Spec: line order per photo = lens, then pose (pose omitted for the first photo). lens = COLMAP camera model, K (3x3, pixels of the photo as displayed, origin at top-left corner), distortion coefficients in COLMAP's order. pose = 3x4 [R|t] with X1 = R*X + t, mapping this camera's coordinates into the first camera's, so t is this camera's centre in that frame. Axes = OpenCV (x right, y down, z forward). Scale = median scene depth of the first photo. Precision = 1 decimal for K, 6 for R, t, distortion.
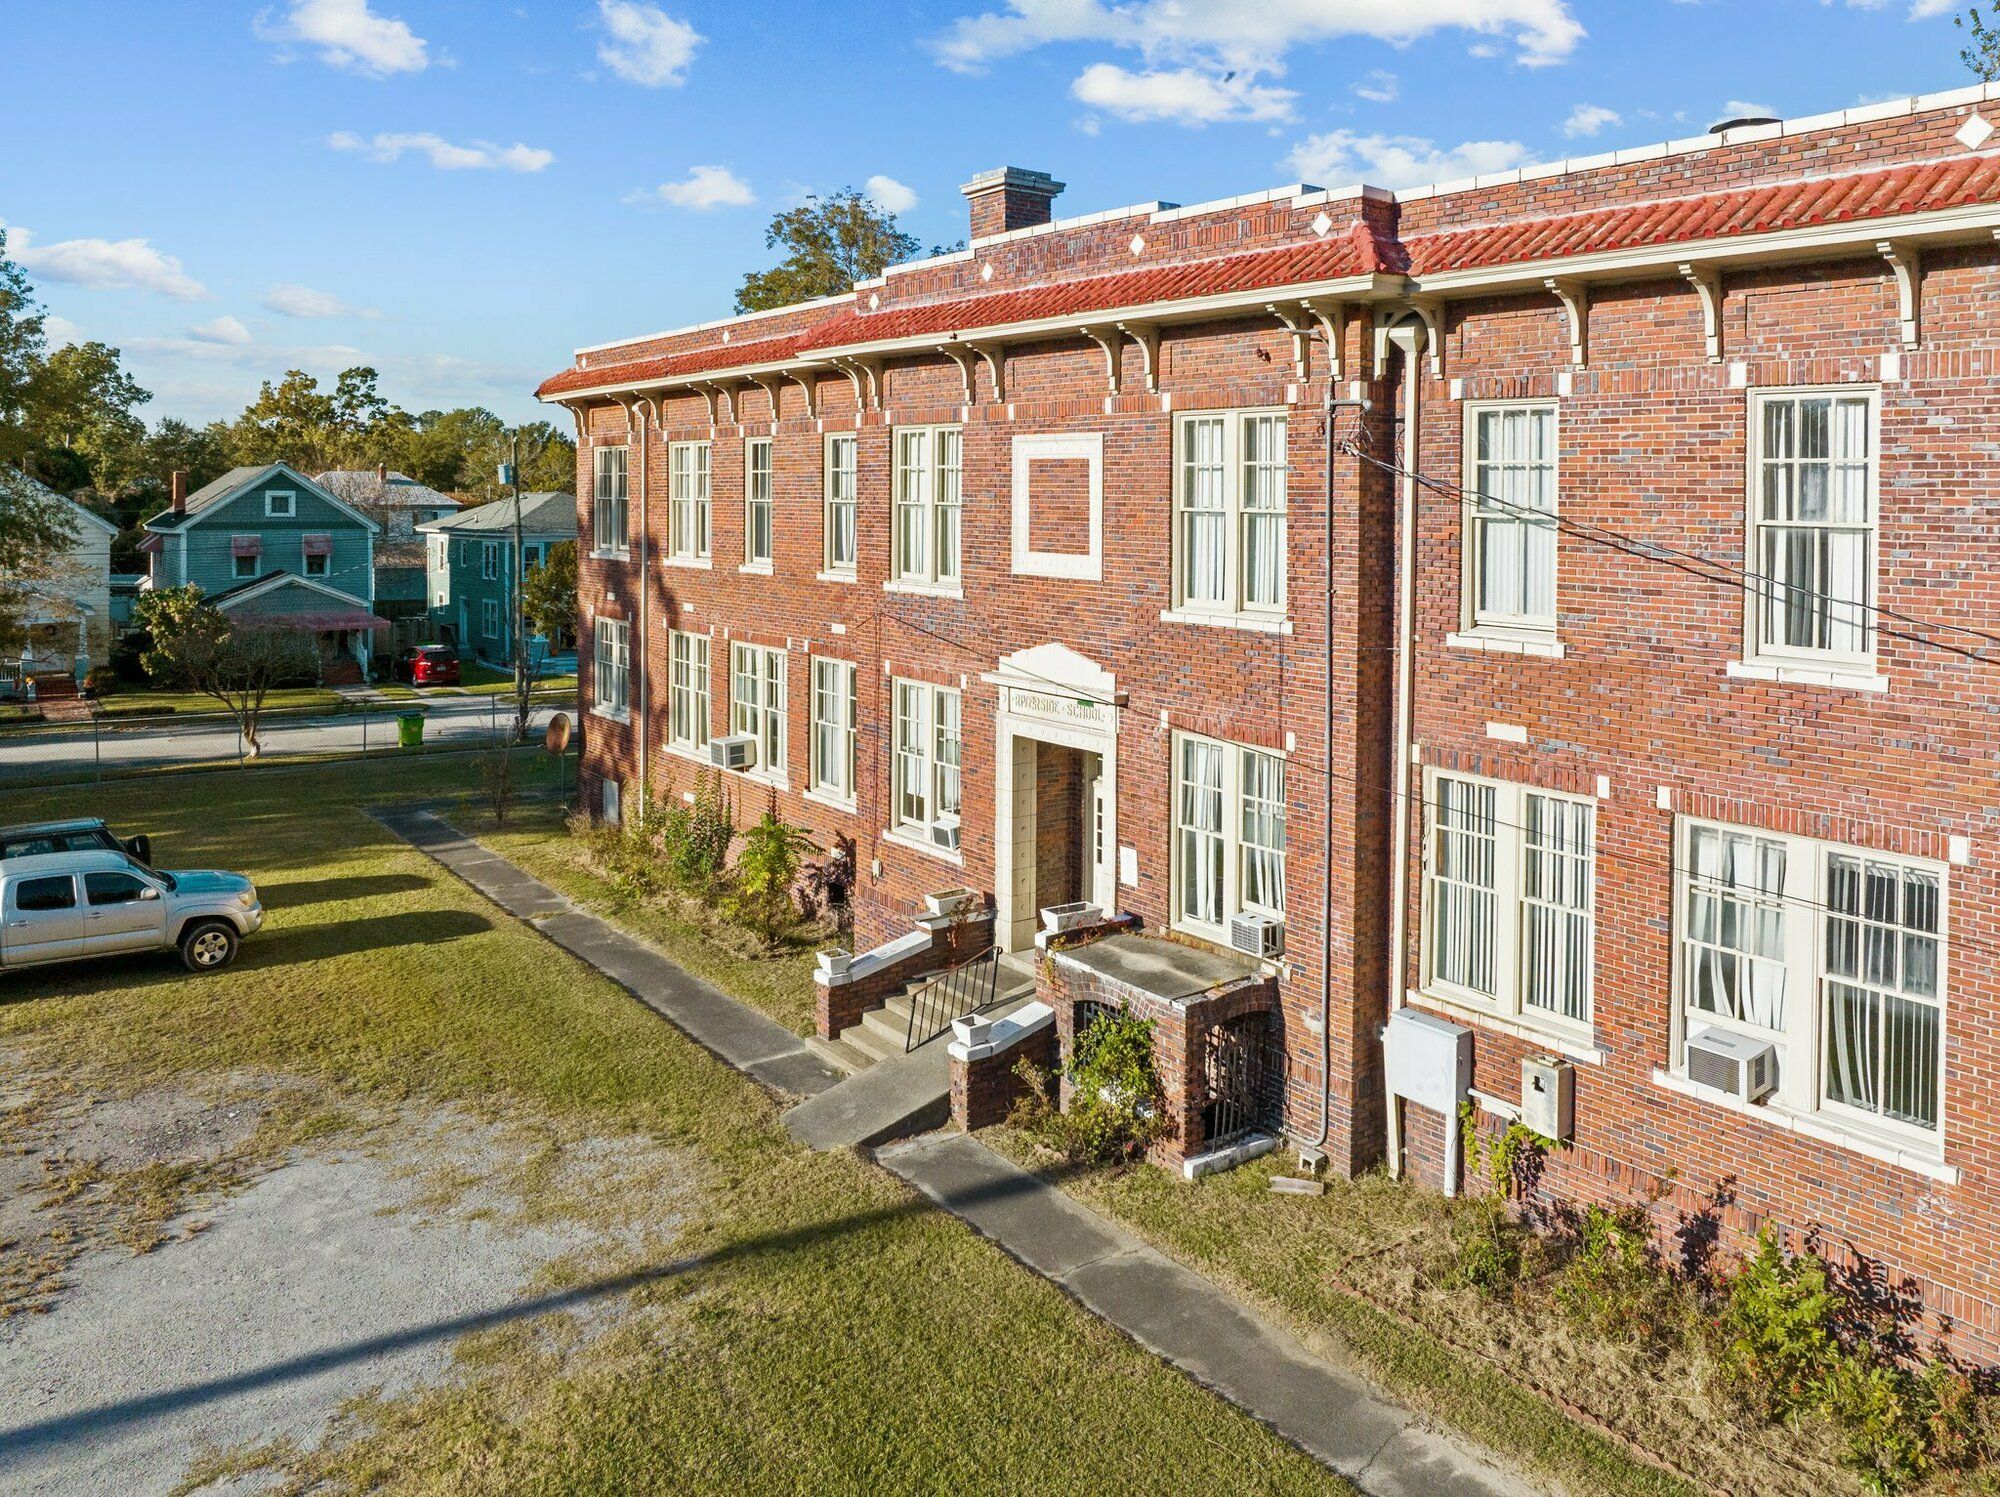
lens RADIAL K [[1483.4, 0, 976.2], [0, 1483.4, 511.5], [0, 0, 1]] dist [-0.017881, -0.008272]
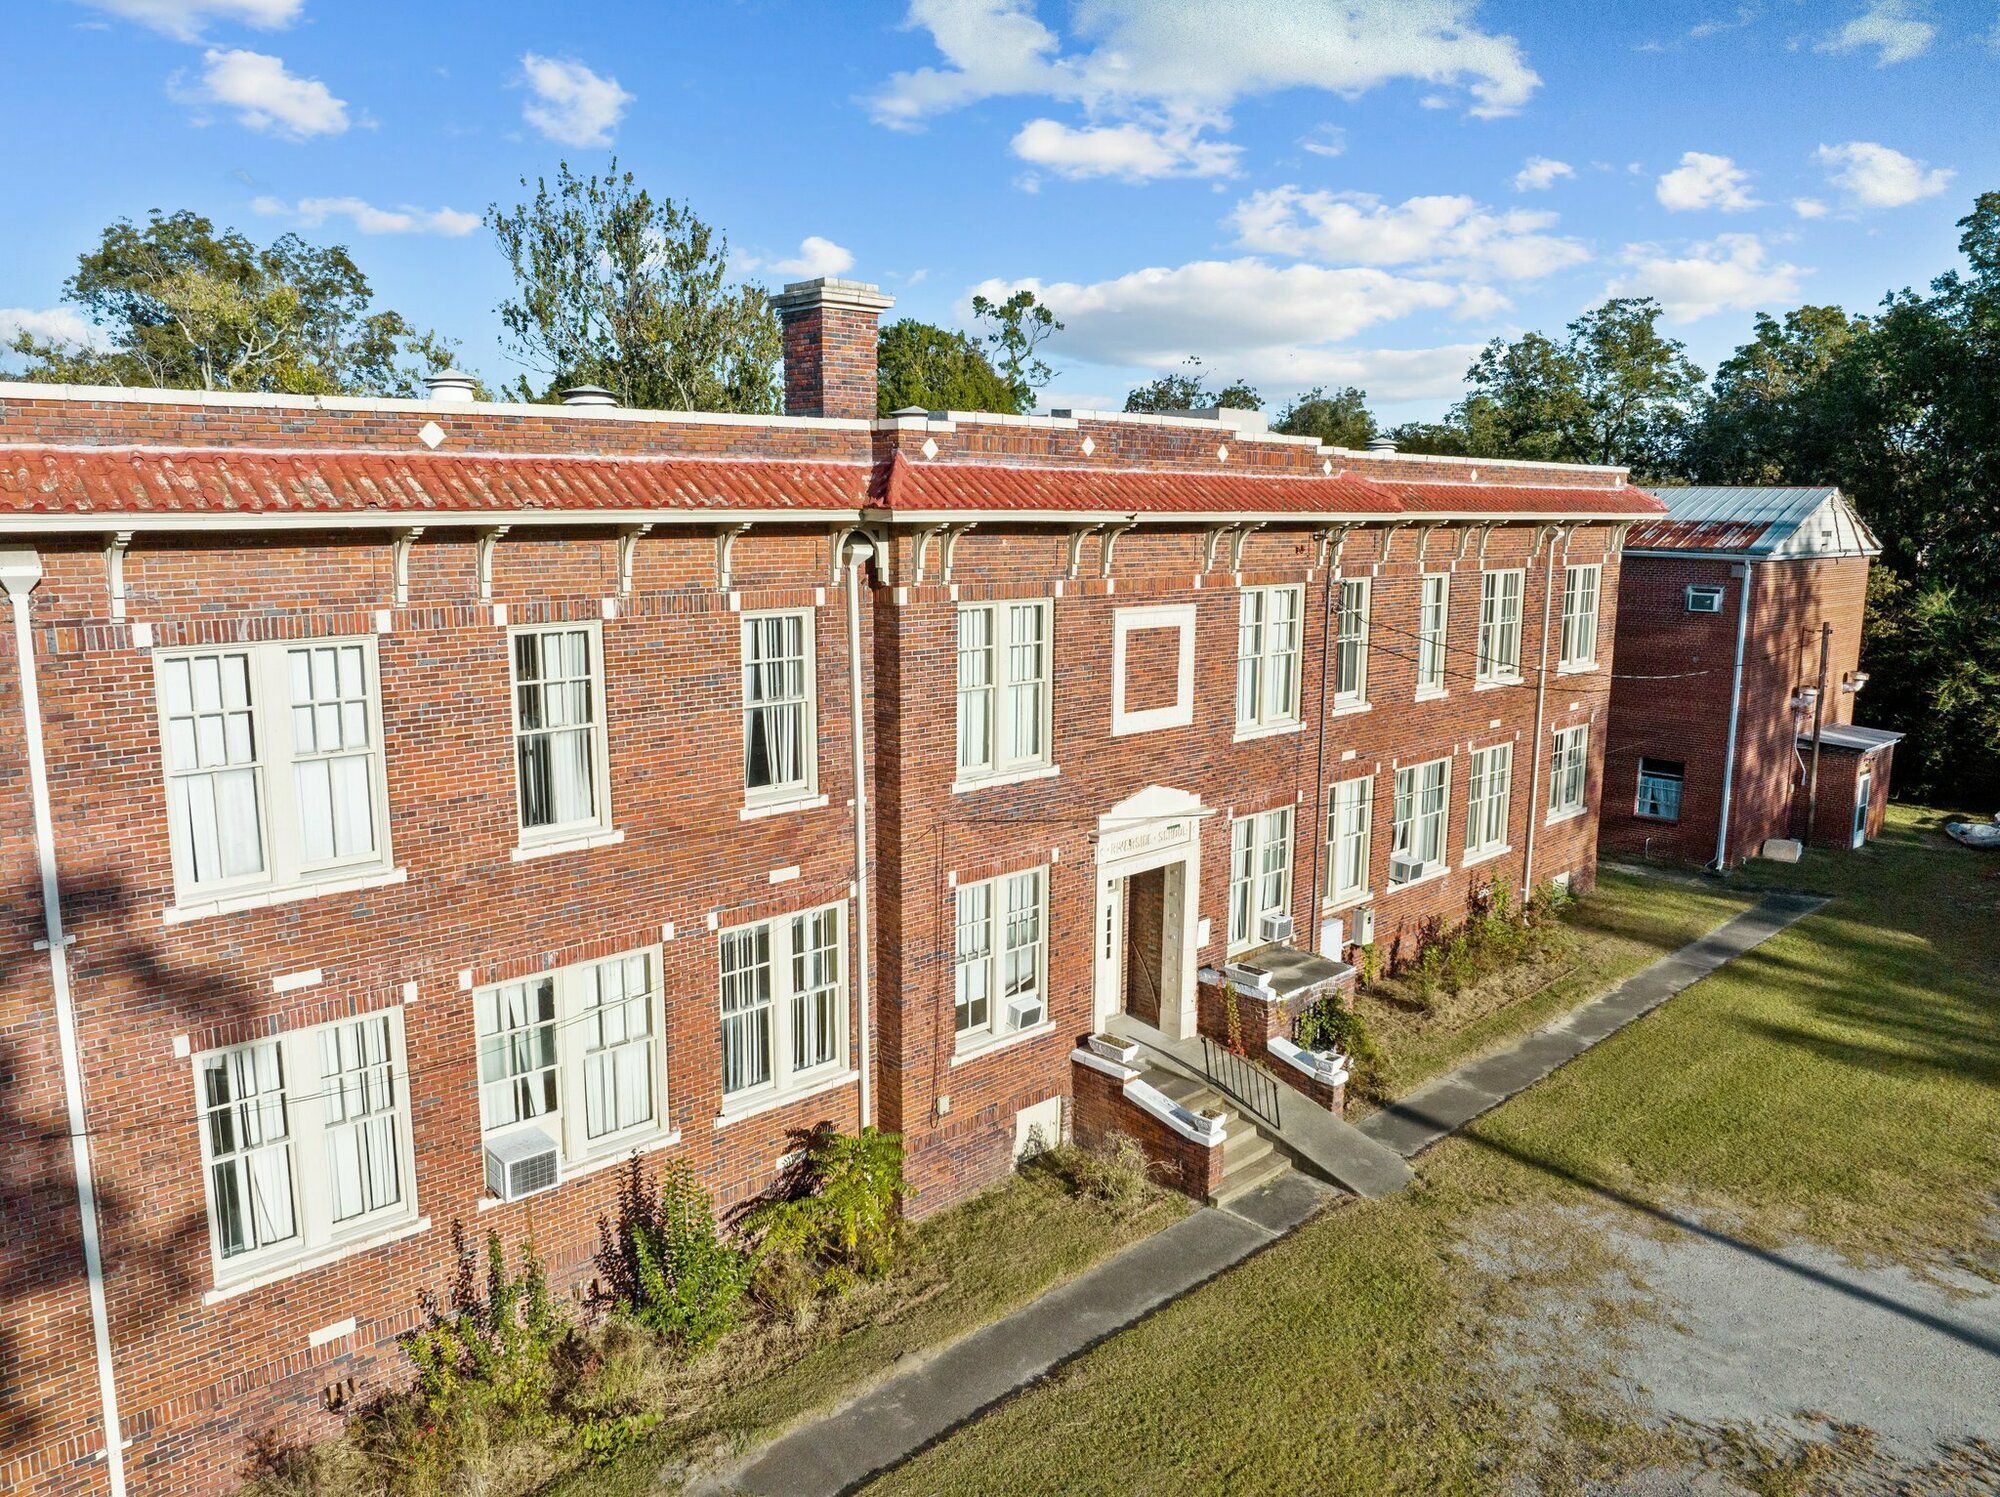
lens RADIAL K [[1411.5, 0, 995.7], [0, 1411.5, 742.8], [0, 0, 1]] dist [-0.042119, 0.010593]
pose [[-0.127320, -0.177101, 0.975923, -1.228460], [0.004828, 0.983808, 0.179161, -0.175390], [-0.991850, 0.027522, -0.124403, 1.538996]]
